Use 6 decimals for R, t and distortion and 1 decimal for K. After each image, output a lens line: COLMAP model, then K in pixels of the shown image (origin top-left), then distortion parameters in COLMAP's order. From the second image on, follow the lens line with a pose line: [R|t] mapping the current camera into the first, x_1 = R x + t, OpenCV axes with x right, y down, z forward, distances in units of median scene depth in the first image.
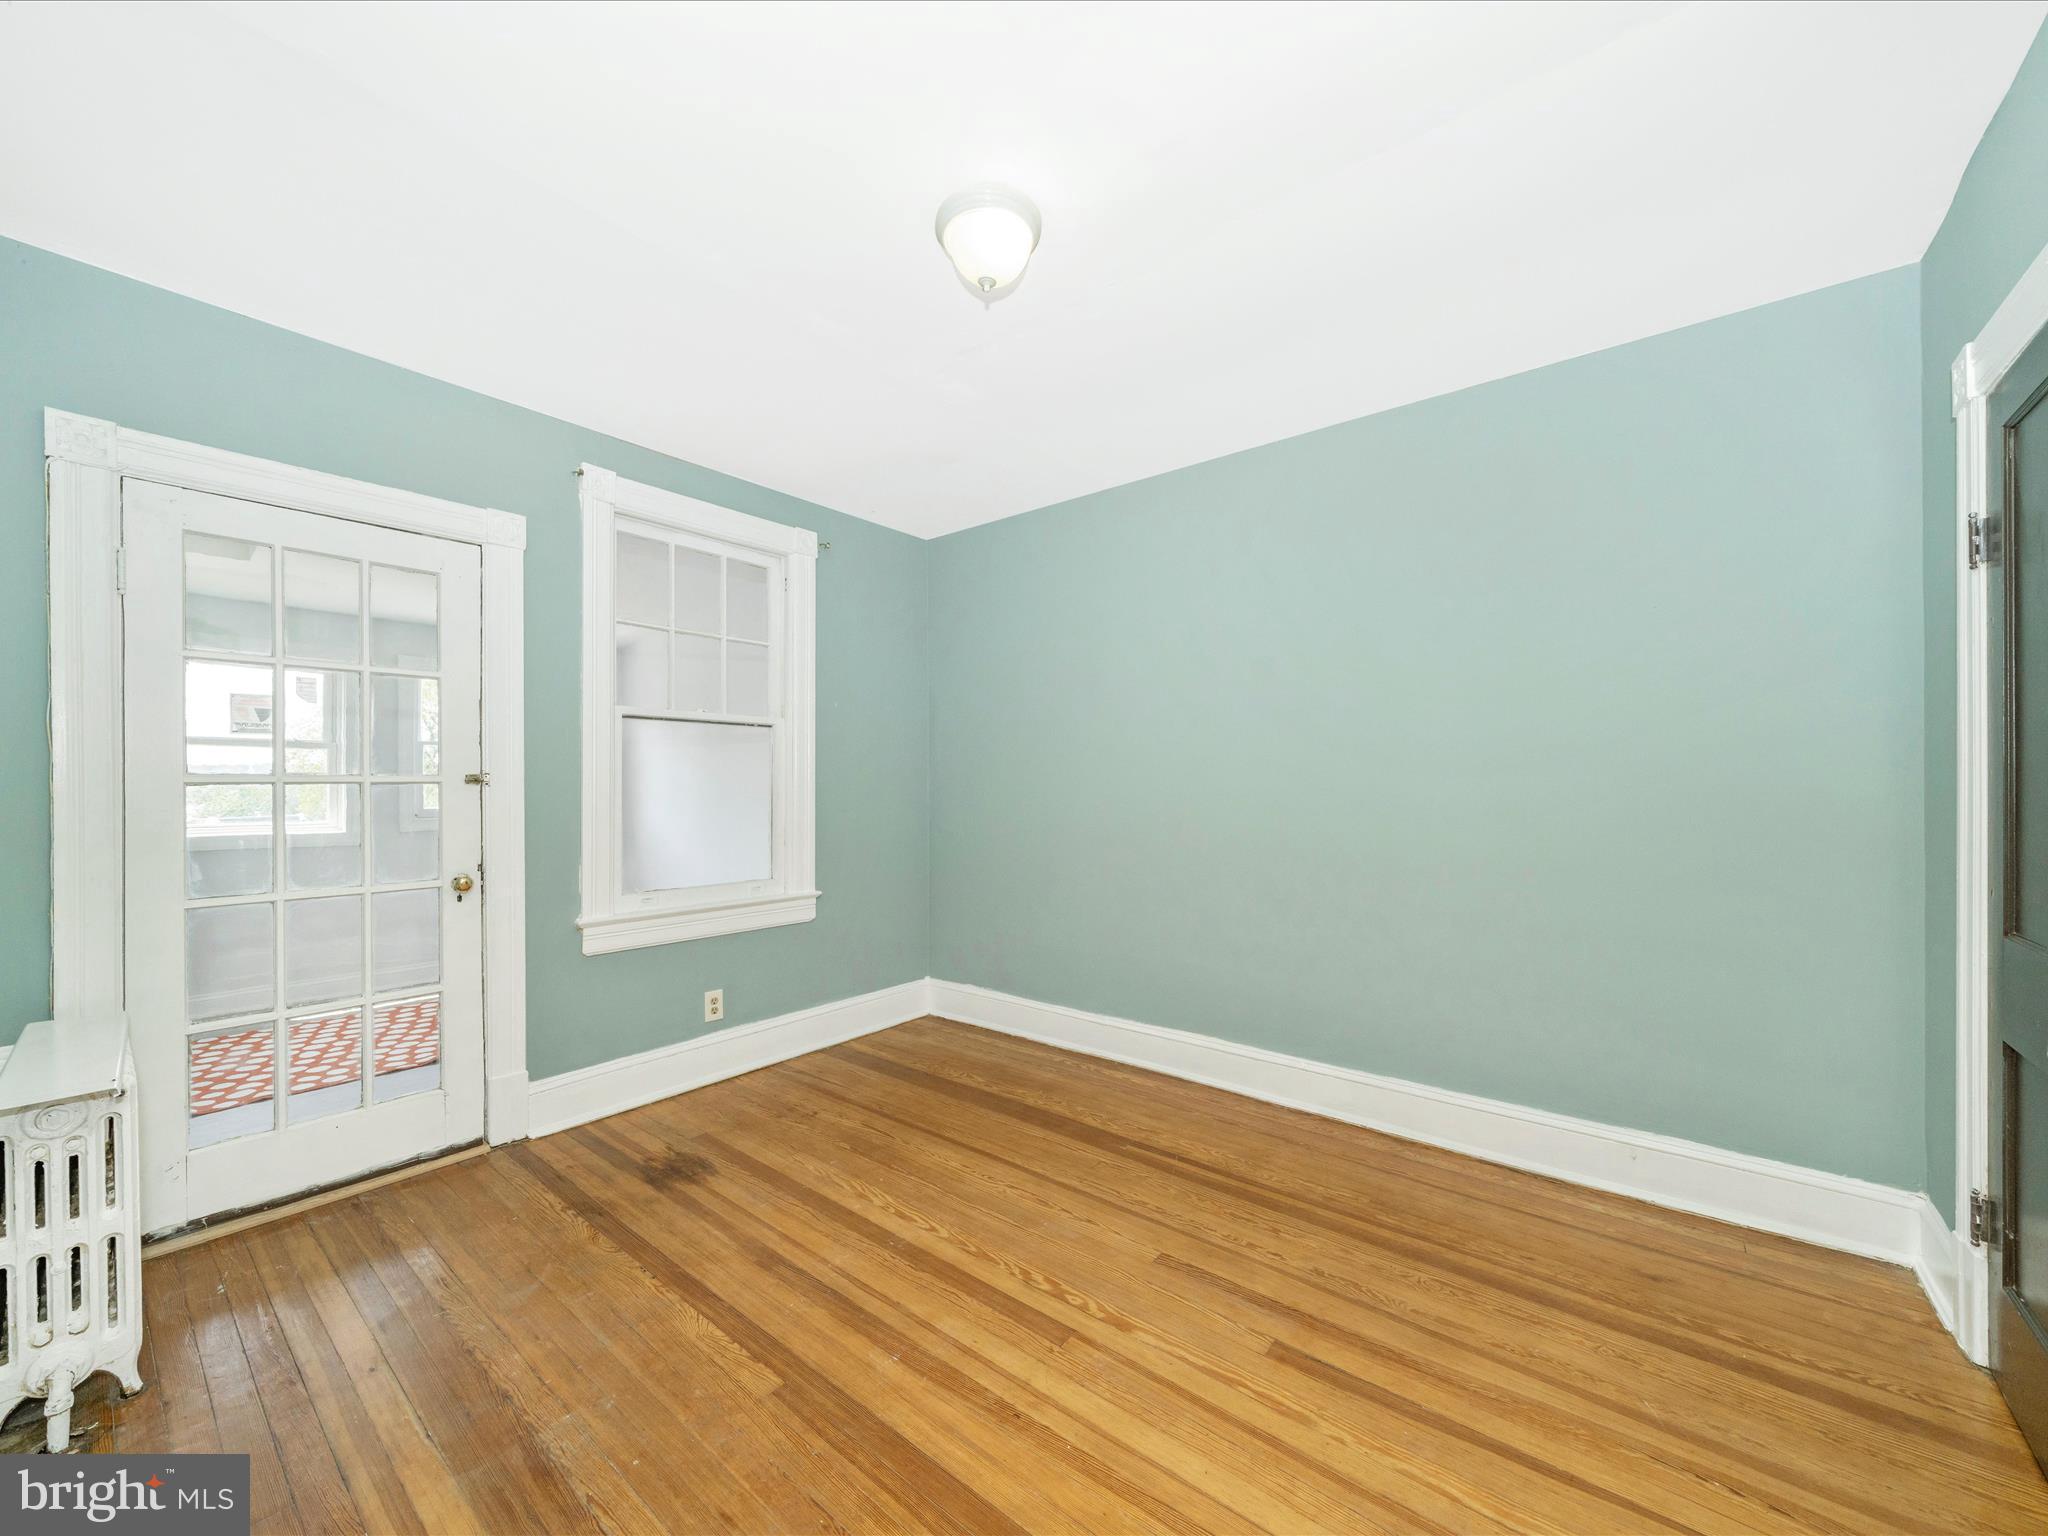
lens RADIAL K [[791.0, 0, 1023.1], [0, 791.0, 778.5], [0, 0, 1]] dist [-0.006157, -0.000057]
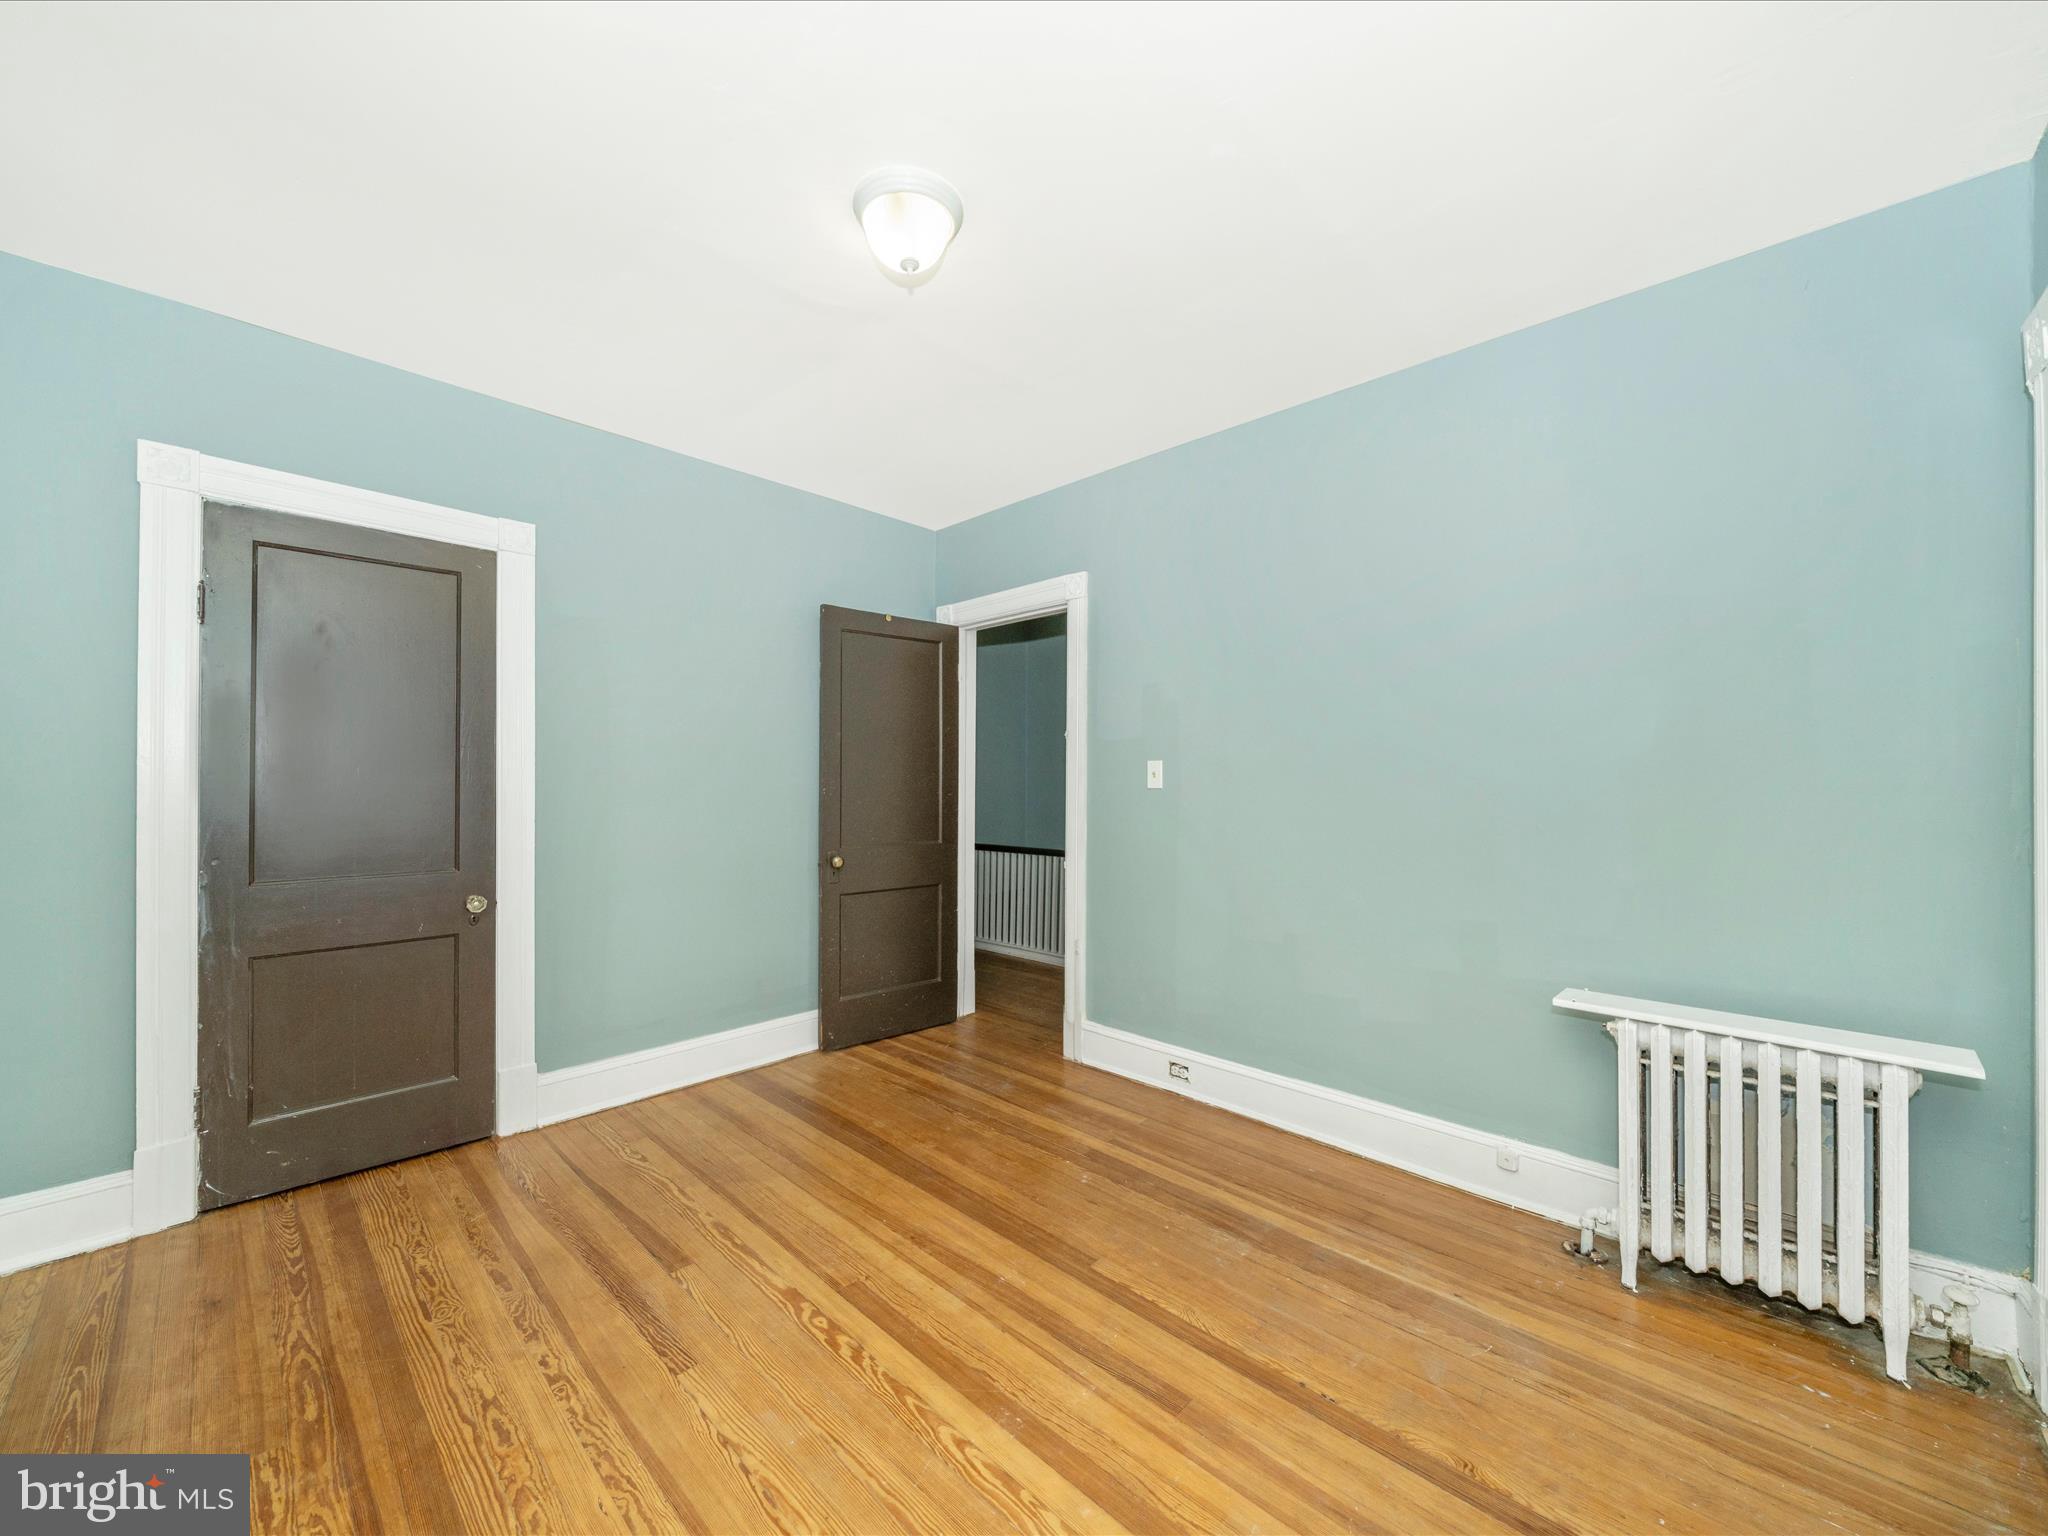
lens RADIAL K [[791.0, 0, 1023.1], [0, 791.0, 778.5], [0, 0, 1]] dist [-0.006157, -0.000057]
pose [[-0.996389, 0.002167, 0.084875, -0.270803], [0.001317, 0.999948, -0.010071, 0.012266], [-0.084893, -0.009922, -0.996341, 2.001212]]
